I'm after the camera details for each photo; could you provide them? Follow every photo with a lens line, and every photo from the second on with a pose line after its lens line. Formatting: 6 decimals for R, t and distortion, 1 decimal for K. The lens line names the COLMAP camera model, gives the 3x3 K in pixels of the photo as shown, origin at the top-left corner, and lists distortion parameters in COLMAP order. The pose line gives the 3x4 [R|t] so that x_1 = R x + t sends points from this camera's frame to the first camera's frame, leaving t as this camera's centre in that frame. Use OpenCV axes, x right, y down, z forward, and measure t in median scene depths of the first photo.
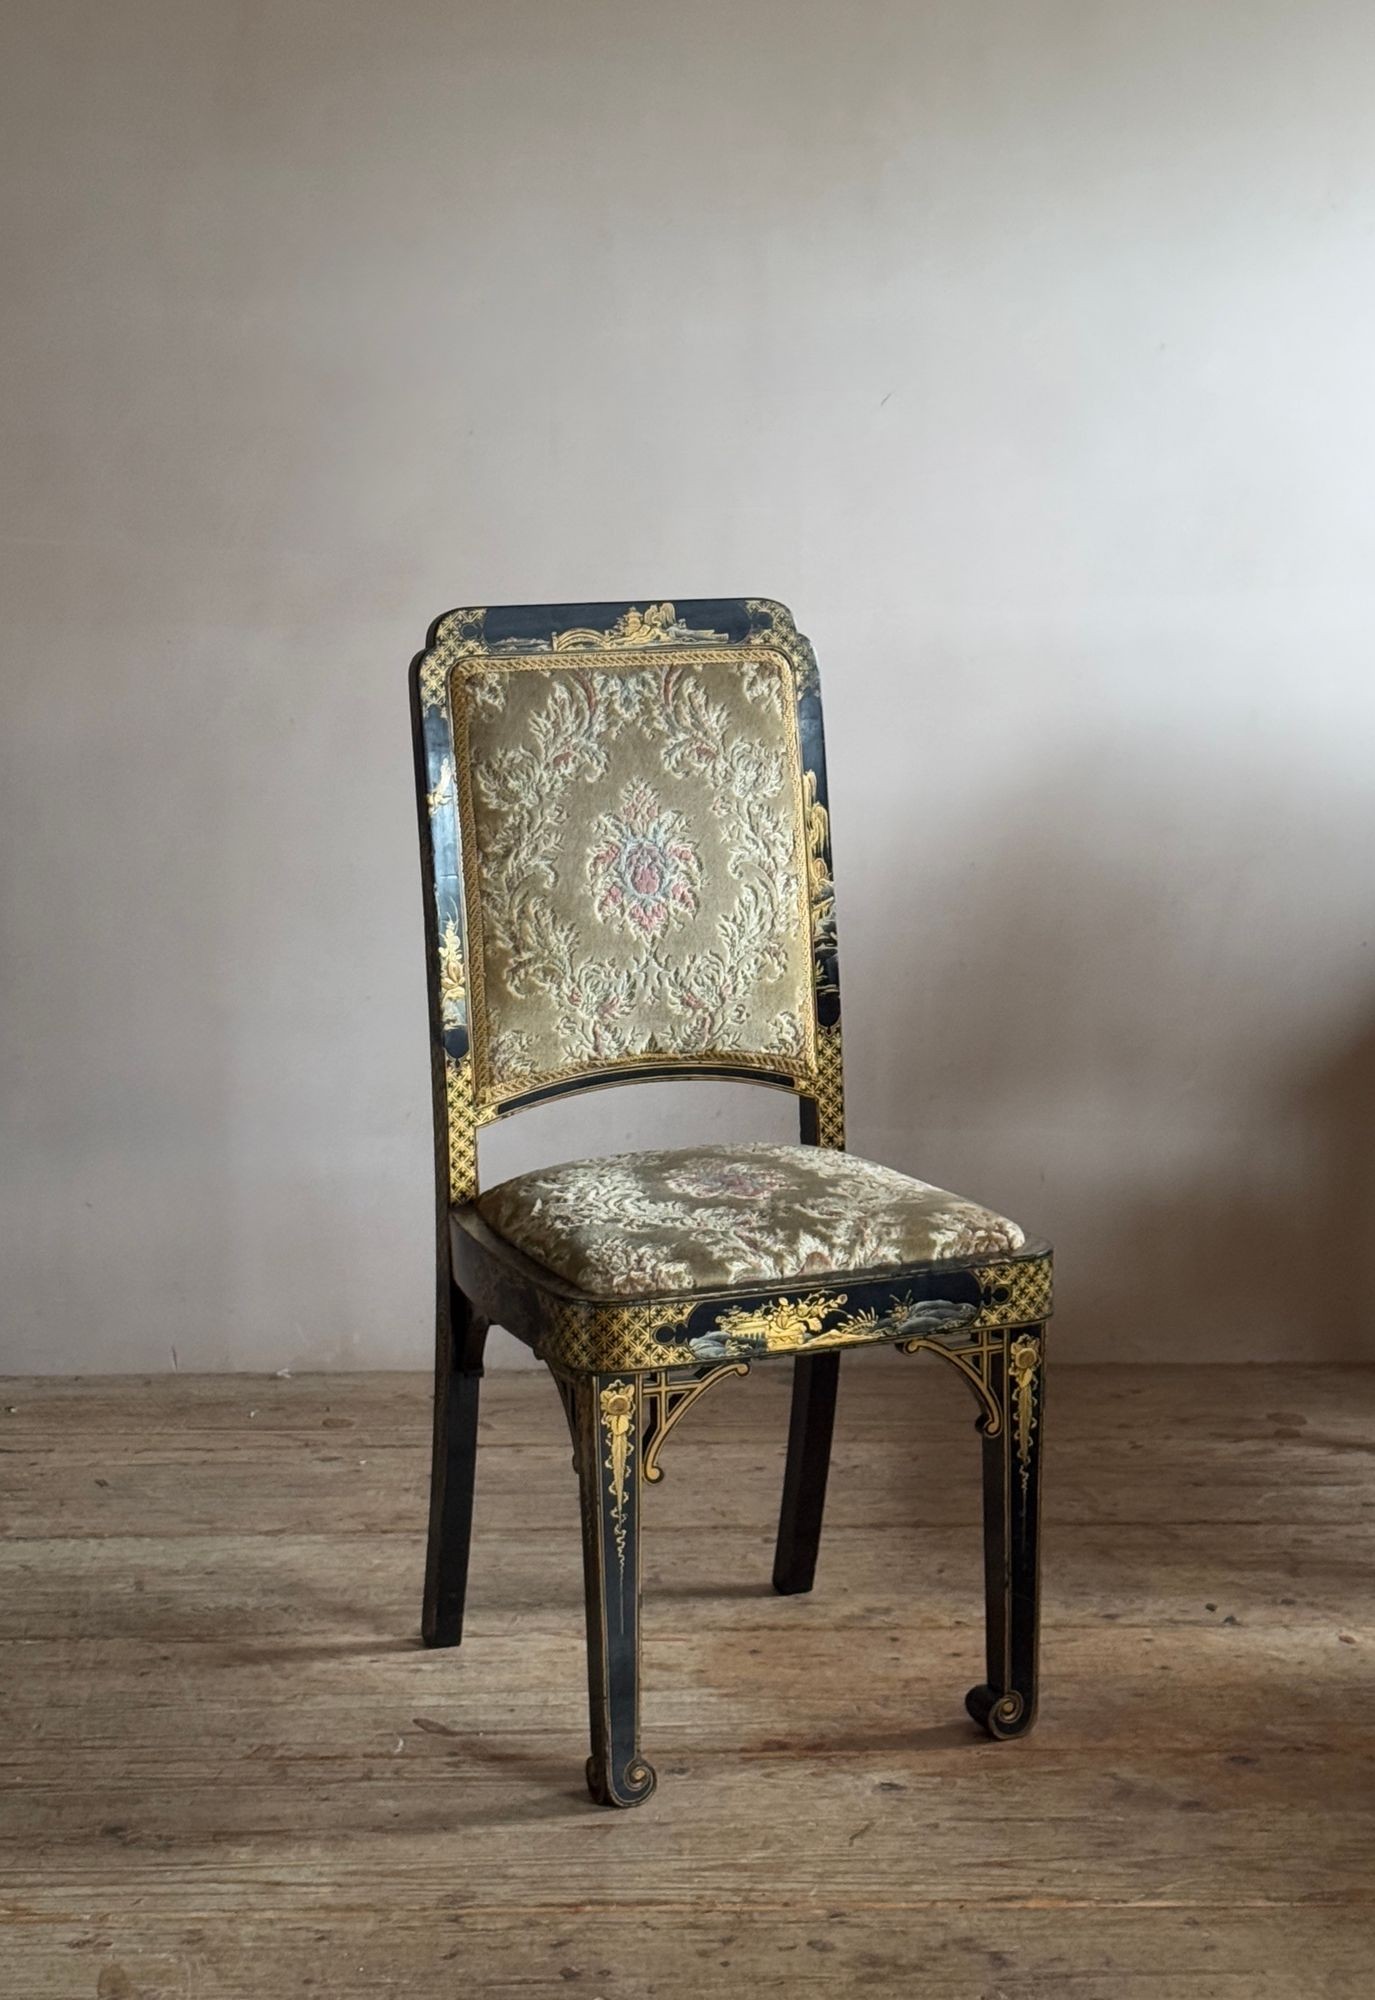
lens RADIAL K [[3614.5, 0, 711.6], [0, 3614.5, 1017.1], [0, 0, 1]] dist [0.167742, 0.000000]
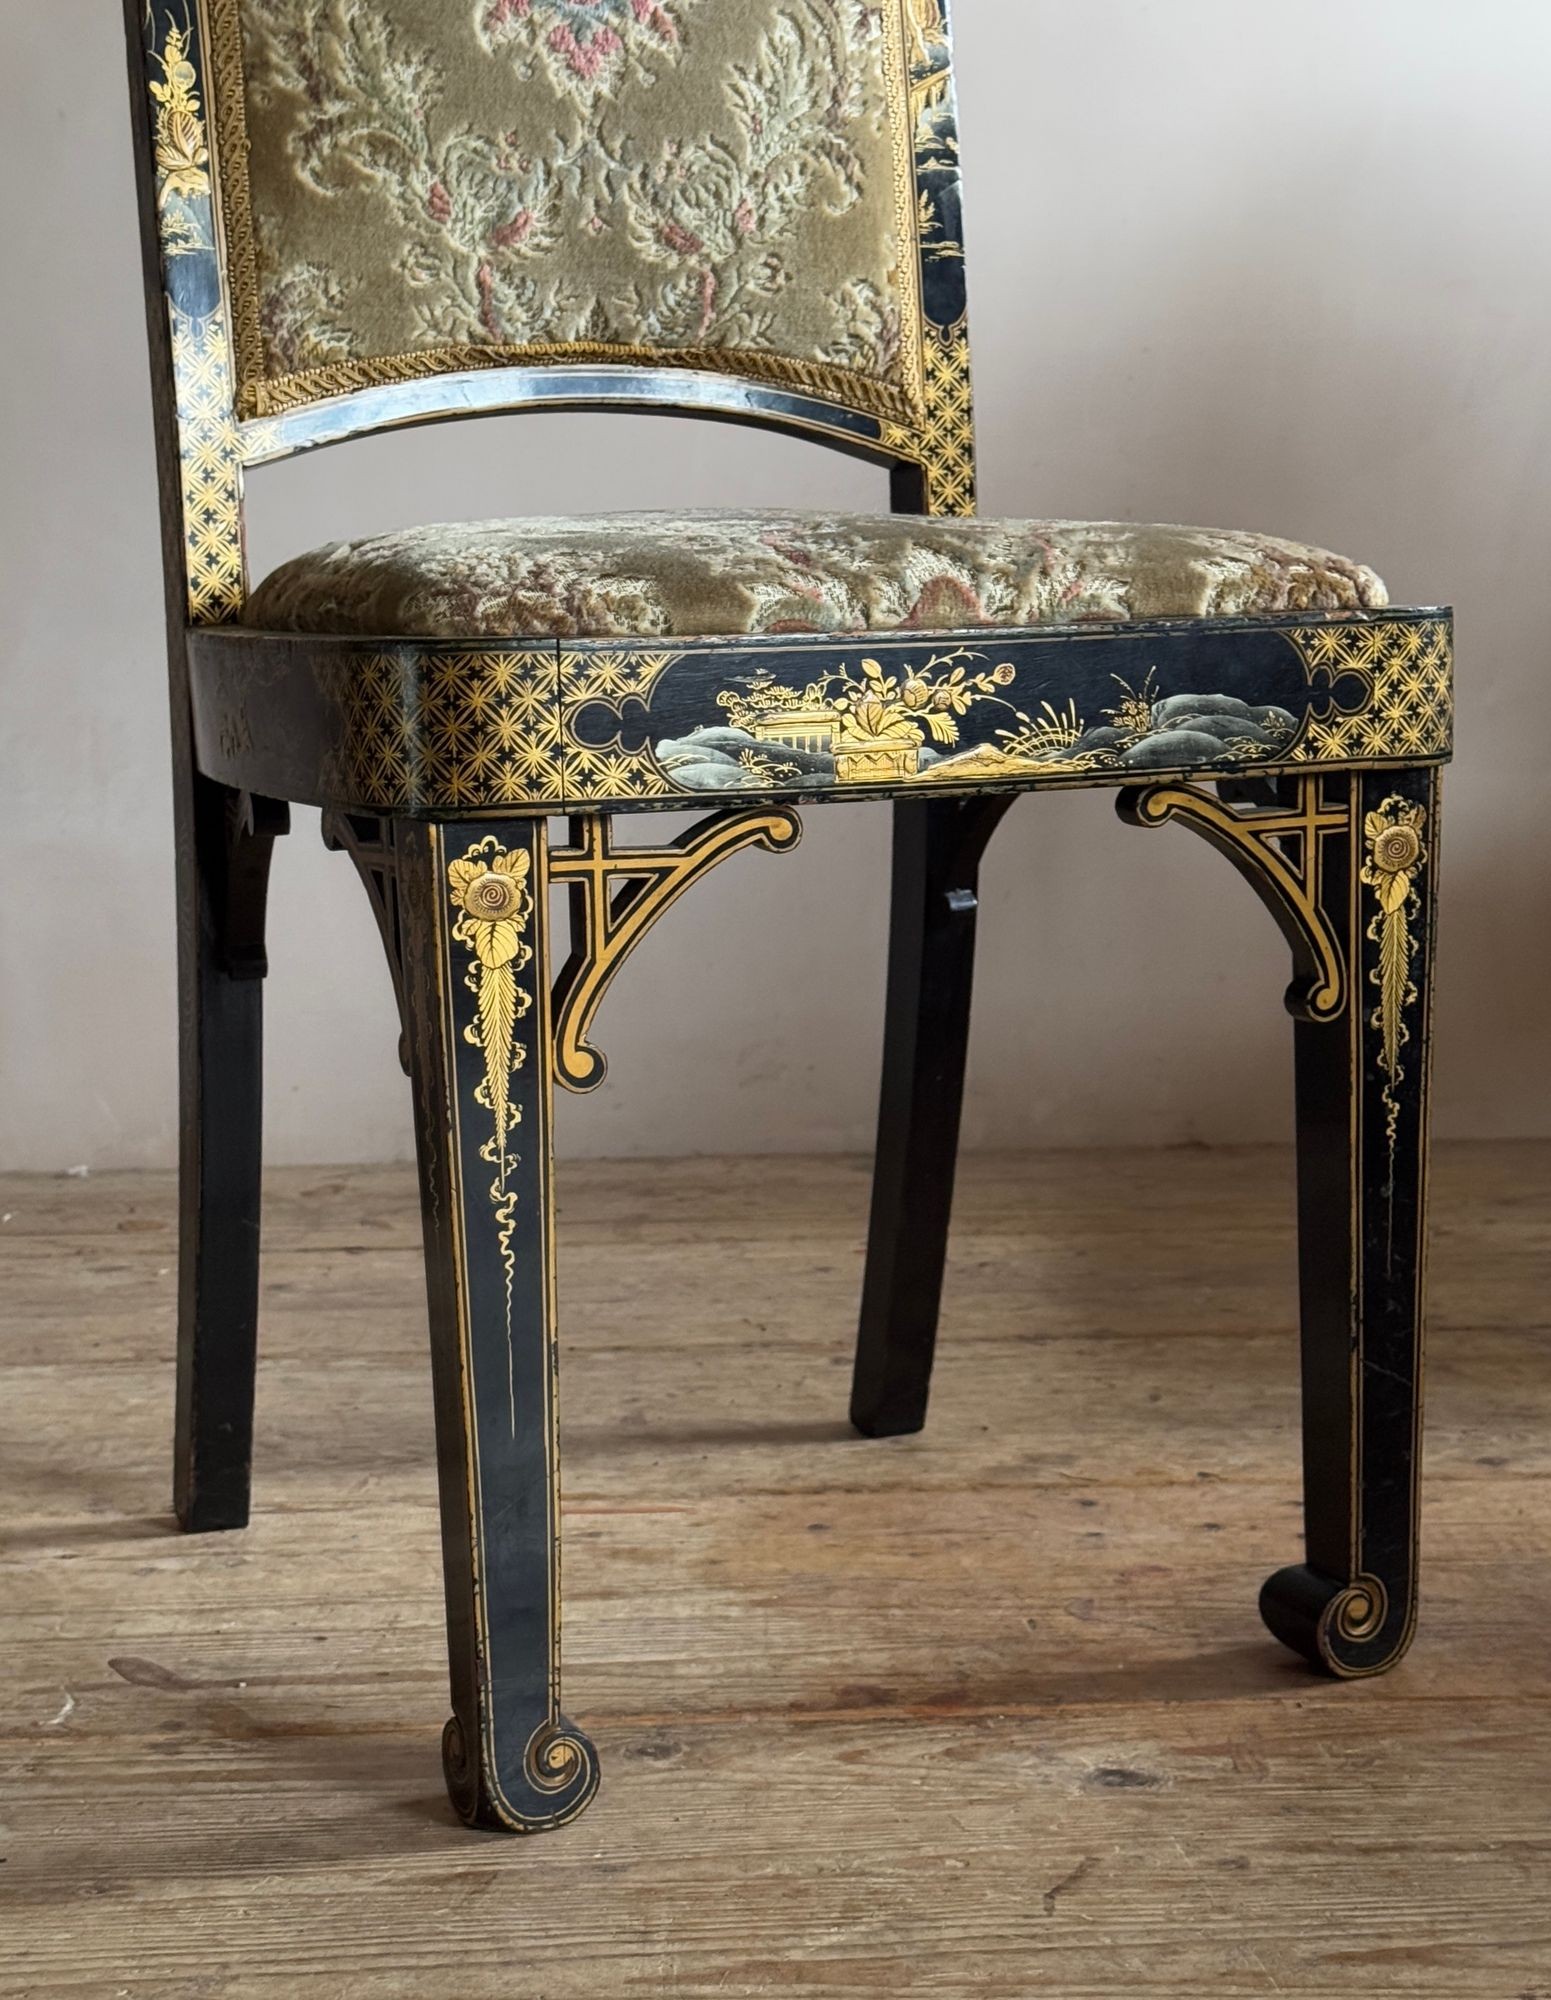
lens RADIAL K [[3297.3, 0, 793.8], [0, 3297.3, 1039.5], [0, 0, 1]] dist [0.155193, 0.000000]
pose [[0.999892, -0.013621, 0.005541, 0.006922], [0.013755, 0.999596, -0.024873, 0.121634], [-0.005200, 0.024947, 0.999675, 0.549970]]
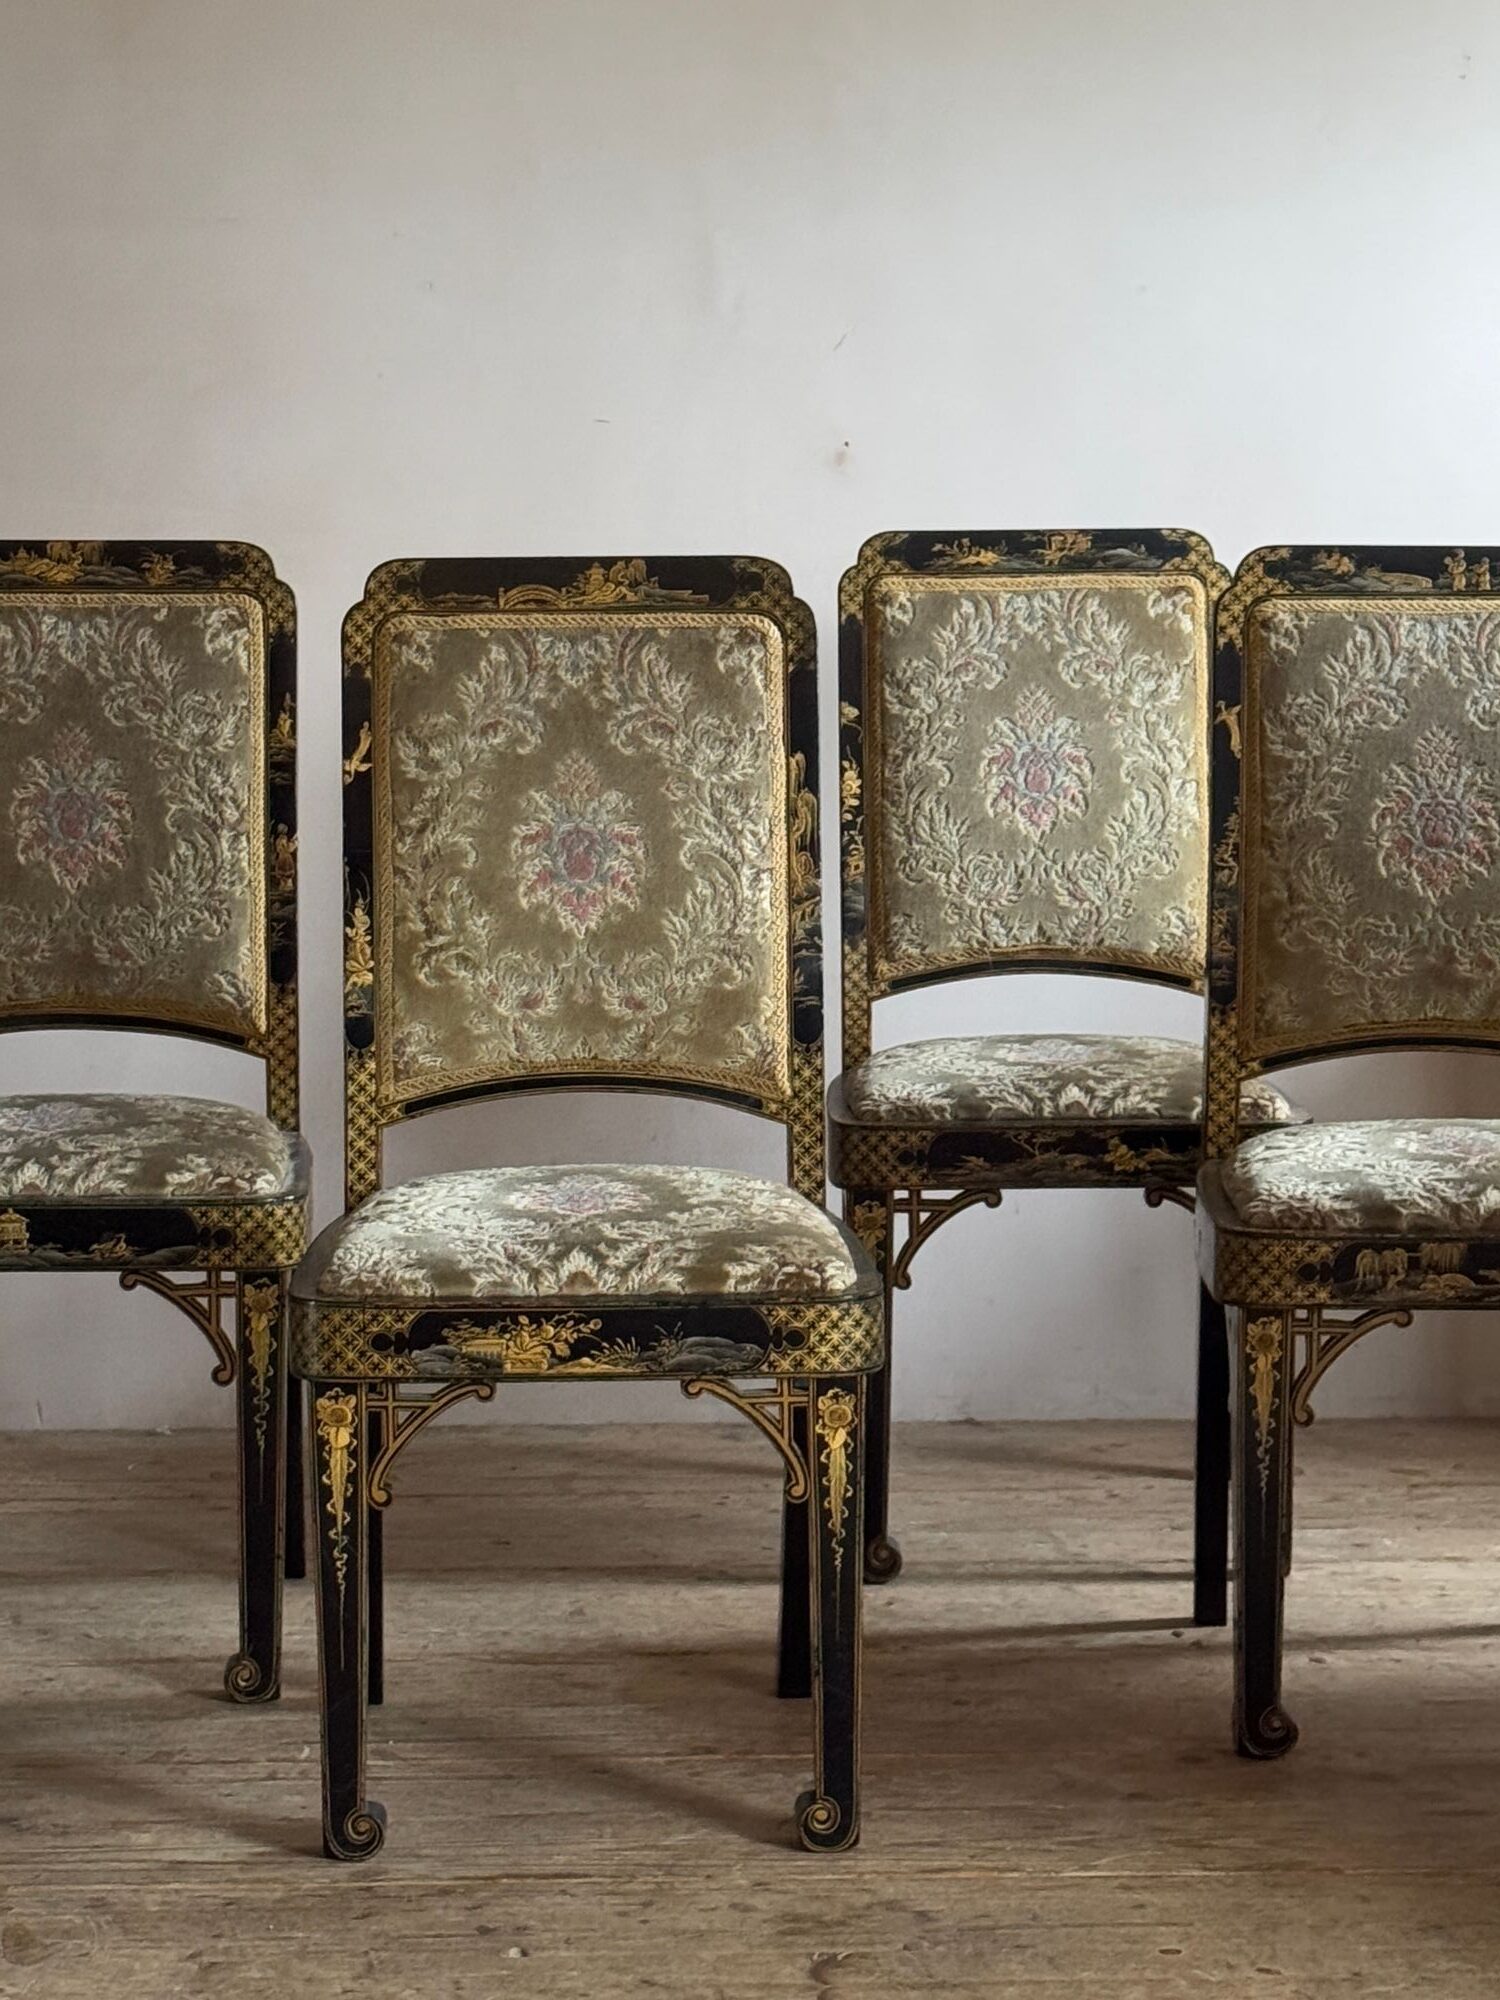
lens RADIAL K [[4698.3, 0, 677.7], [0, 4698.3, 1053.5], [0, 0, 1]] dist [0.194584, 0.000000]
pose [[0.924425, 0.056470, -0.377161, 0.453089], [-0.065927, 0.997750, -0.012202, 0.021757], [0.375623, 0.036145, 0.926067, -0.072233]]
